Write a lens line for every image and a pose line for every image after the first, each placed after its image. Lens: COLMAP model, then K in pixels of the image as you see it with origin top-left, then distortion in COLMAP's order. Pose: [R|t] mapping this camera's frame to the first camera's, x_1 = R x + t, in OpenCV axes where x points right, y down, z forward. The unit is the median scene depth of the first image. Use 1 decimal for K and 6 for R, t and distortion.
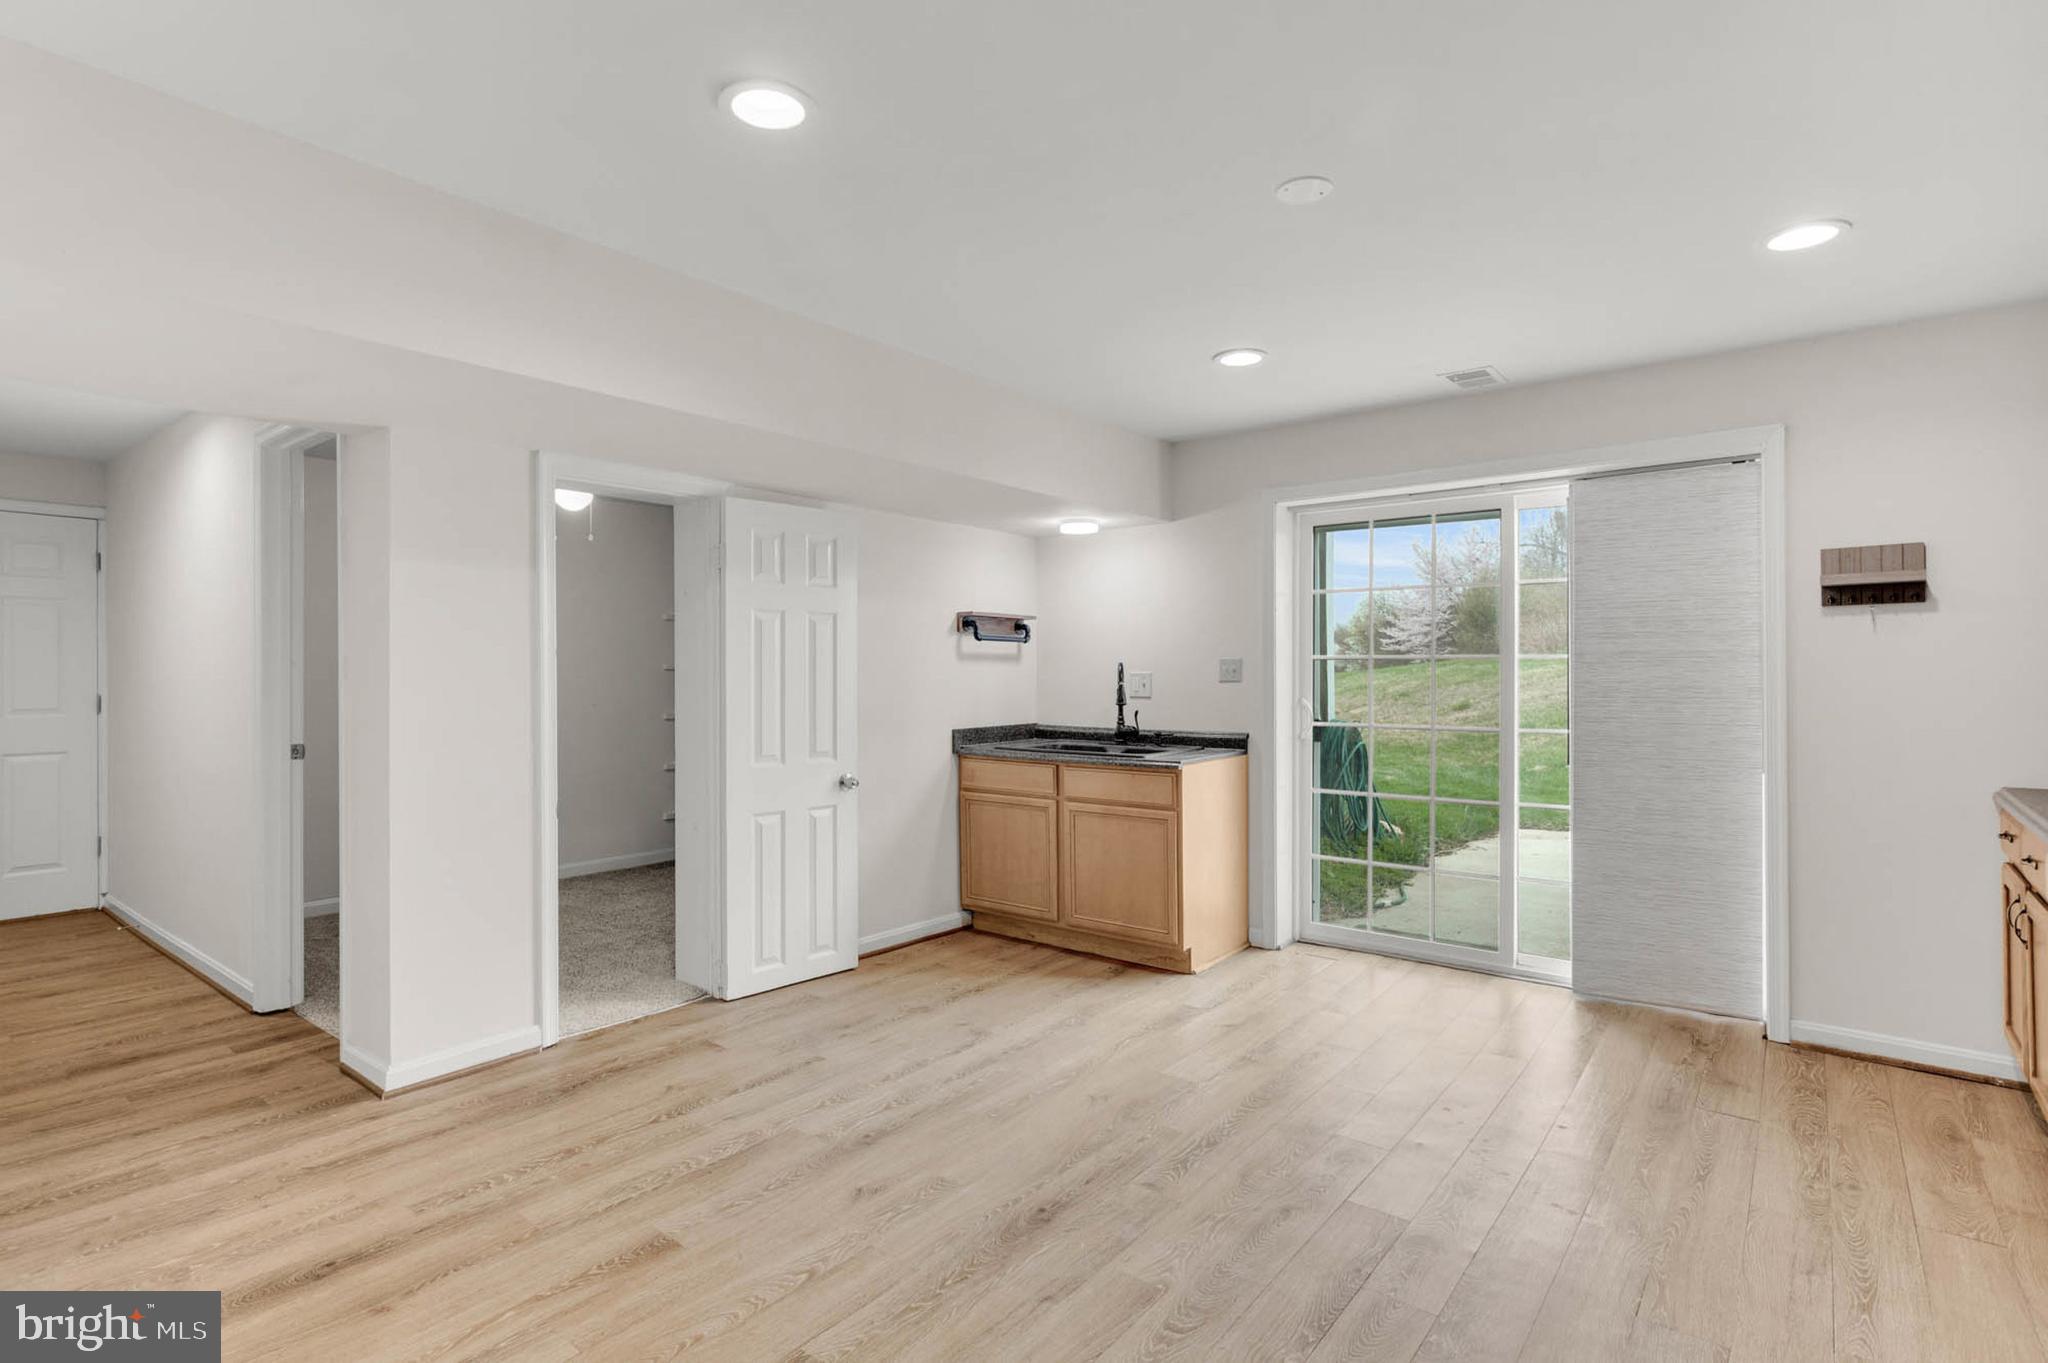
lens RADIAL K [[994.6, 0, 1025.5], [0, 994.6, 675.5], [0, 0, 1]] dist [-0.005514, 0.003560]
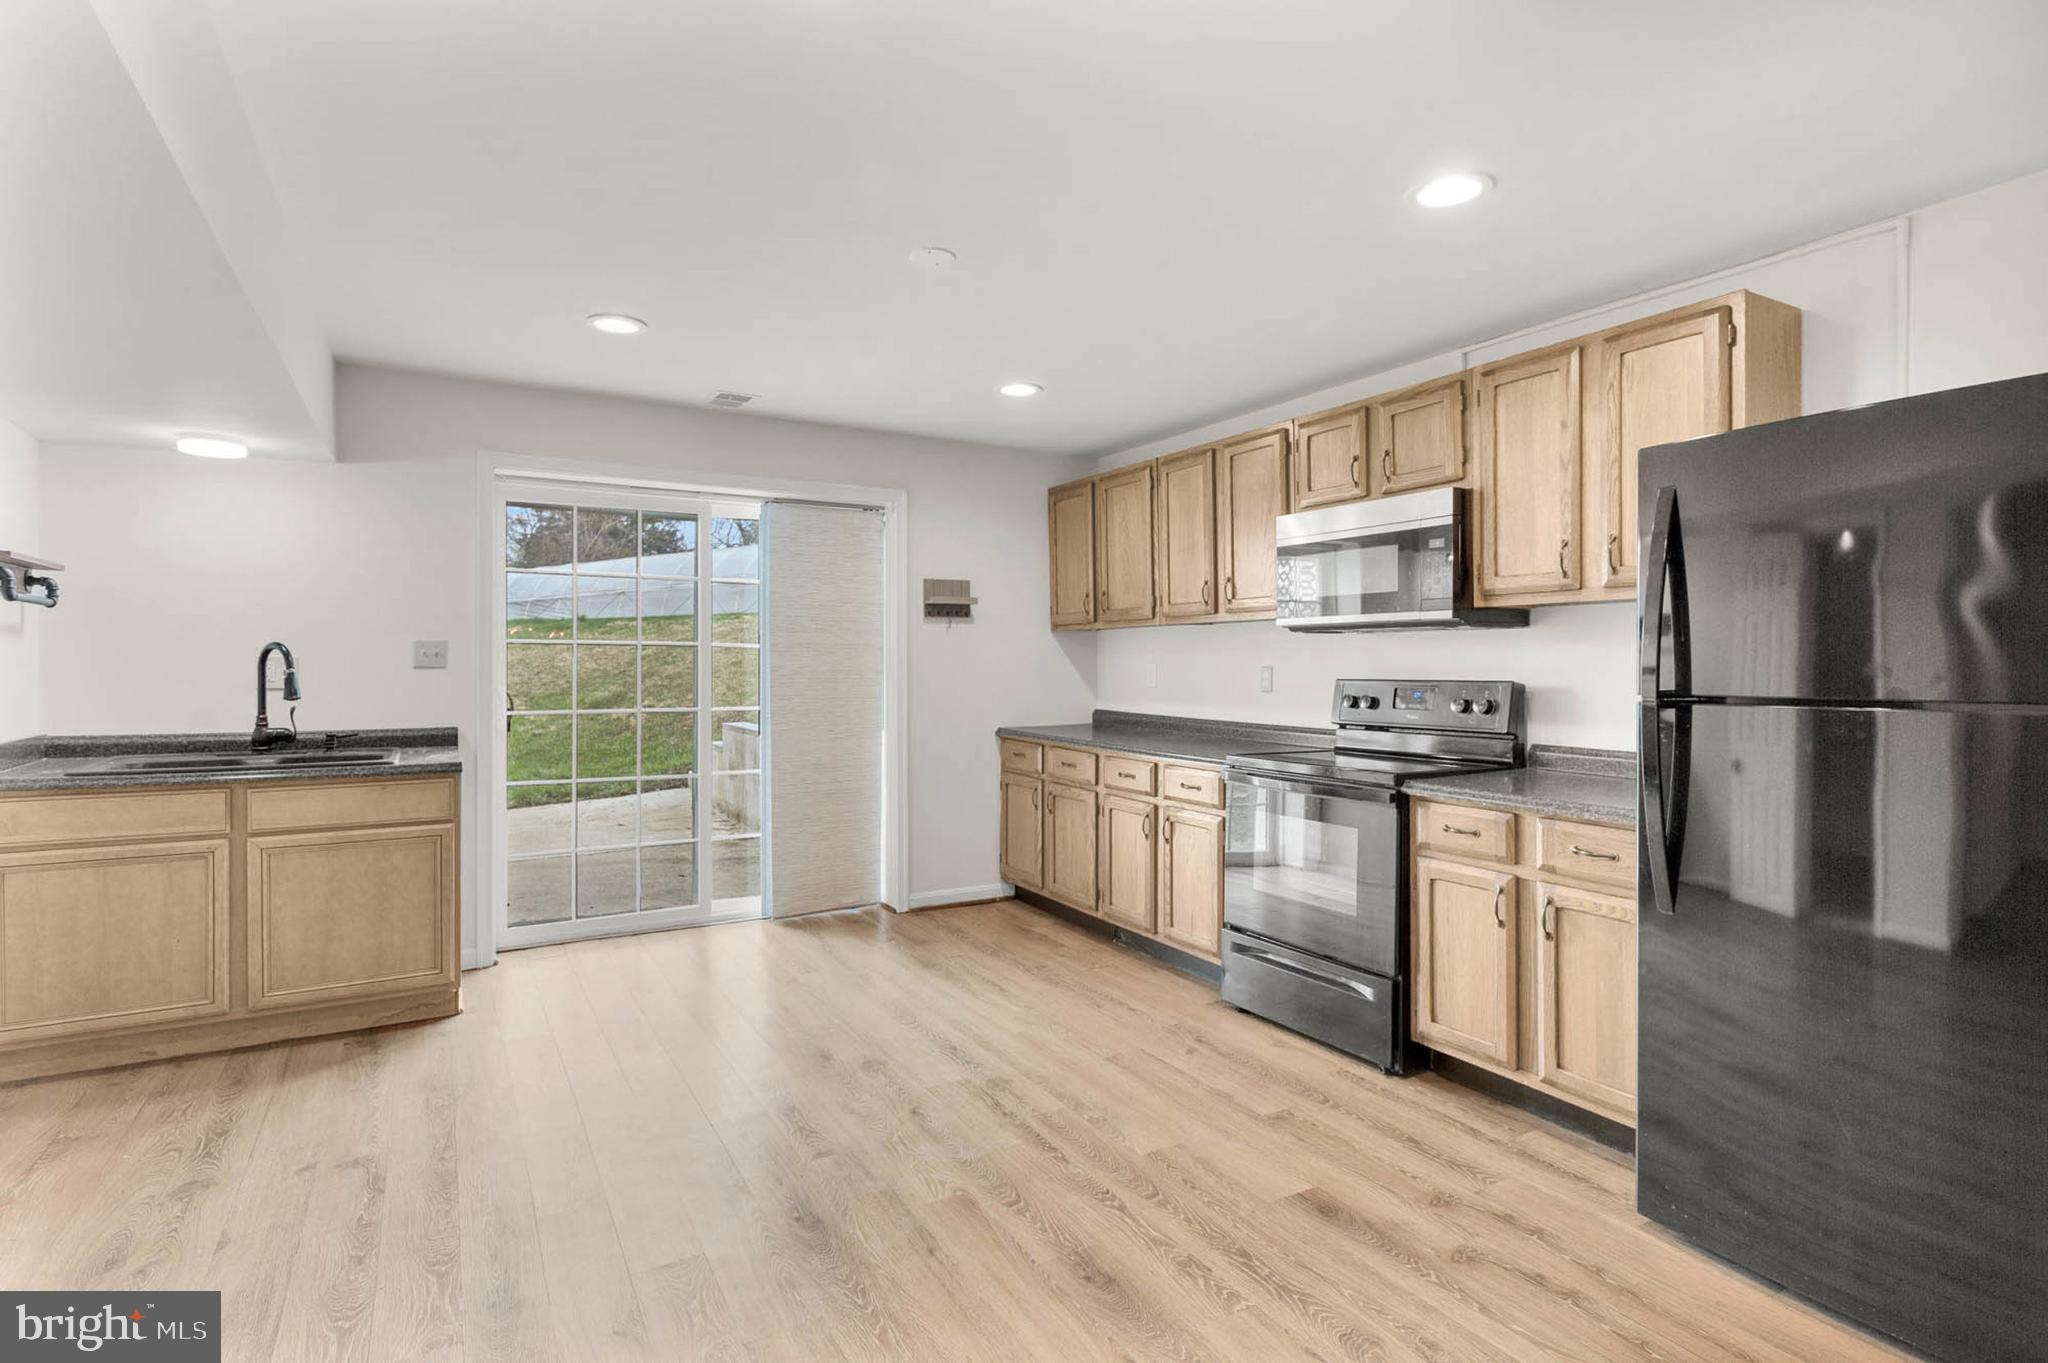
lens RADIAL K [[994.6, 0, 1005.6], [0, 994.6, 679.7], [0, 0, 1]] dist [-0.005514, 0.003560]
pose [[0.368054, -0.013758, 0.929702, -0.570302], [-0.004934, 0.999848, 0.016749, -0.000401], [-0.929791, -0.010752, 0.367930, 0.333490]]
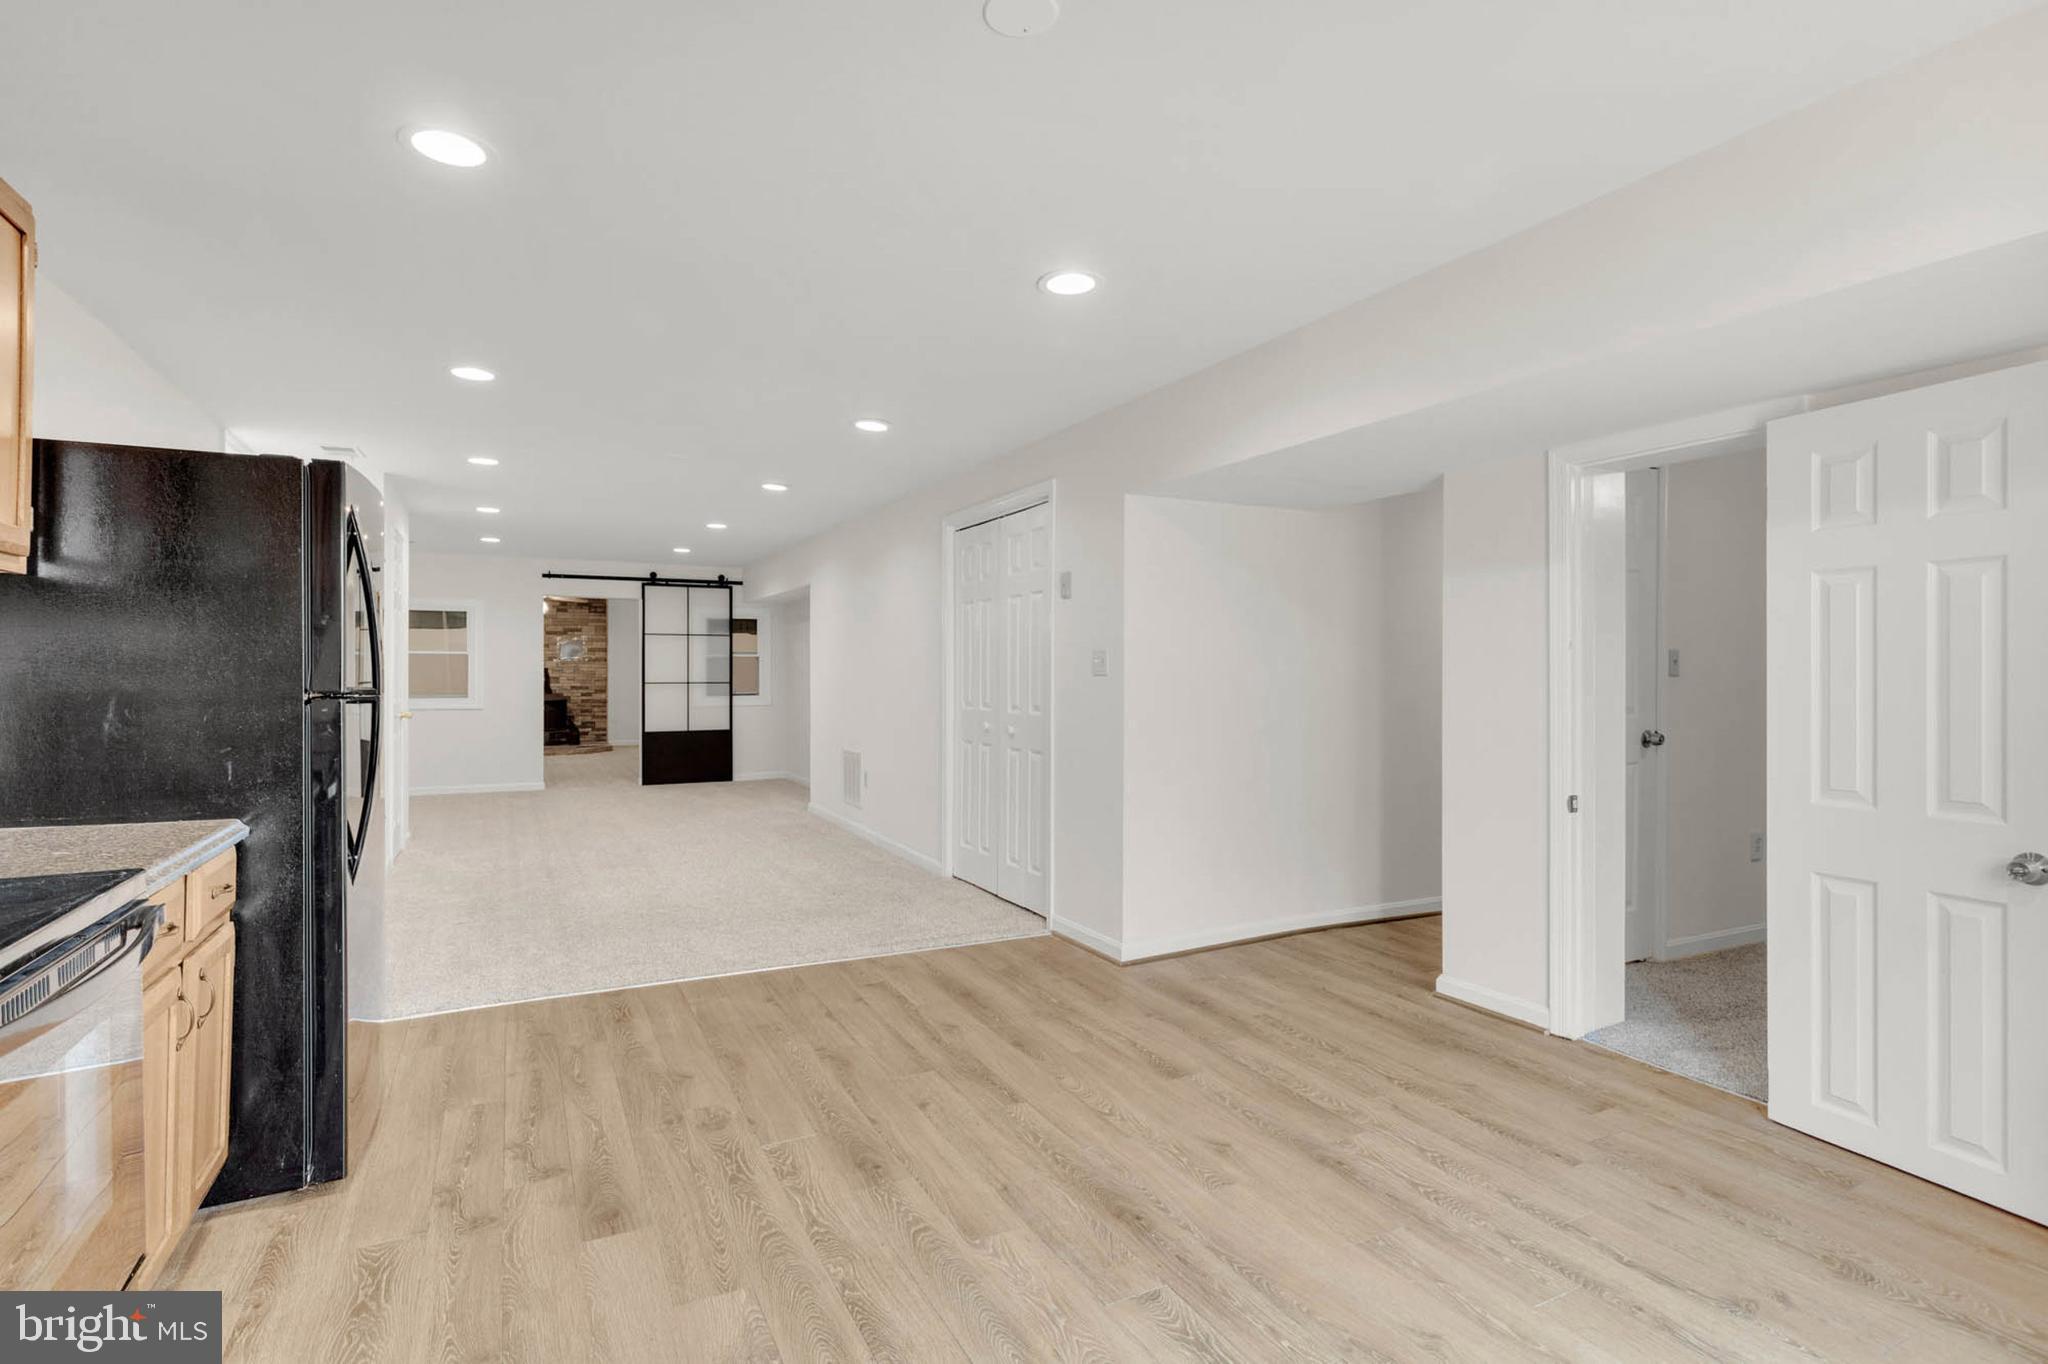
lens RADIAL K [[994.6, 0, 1003.1], [0, 994.6, 674.4], [0, 0, 1]] dist [-0.005514, 0.003560]
pose [[-0.418131, 0.003652, -0.908379, 0.682646], [-0.000953, 0.999990, 0.004459, 0.001713], [0.908386, 0.002730, -0.418123, 0.920765]]
